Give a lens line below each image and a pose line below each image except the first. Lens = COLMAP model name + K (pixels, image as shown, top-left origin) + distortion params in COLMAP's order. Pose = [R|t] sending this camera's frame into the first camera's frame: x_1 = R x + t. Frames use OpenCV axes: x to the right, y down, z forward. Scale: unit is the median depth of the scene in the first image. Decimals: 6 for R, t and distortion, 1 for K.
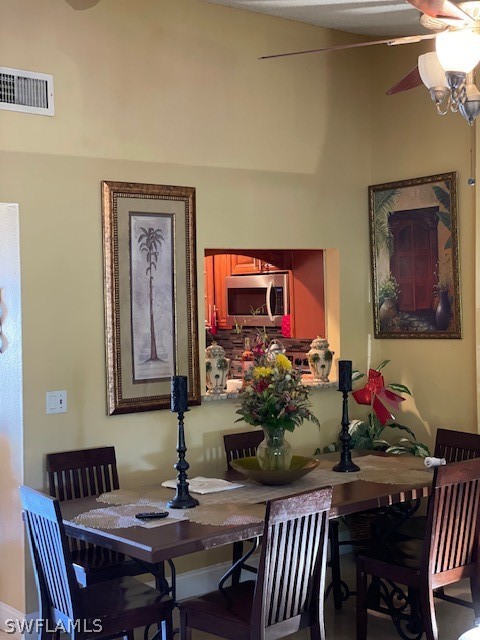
lens RADIAL K [[957.2, 0, 239.5], [0, 957.2, 316.6], [0, 0, 1]] dist [0.092148, 0.000000]
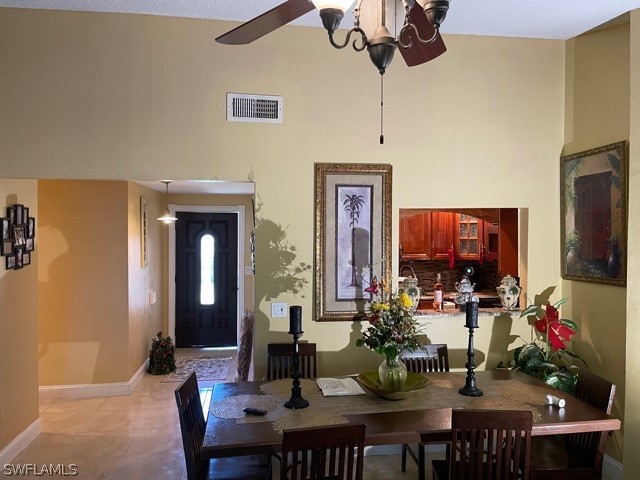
lens RADIAL K [[485.7, 0, 320.7], [0, 485.7, 234.4], [0, 0, 1]] dist [0.075945, -0.095813]
pose [[0.848549, 0.026067, -0.528475, 0.226105], [-0.030785, 0.999526, -0.000129, -0.027467], [0.528221, 0.016378, 0.848949, 0.310893]]
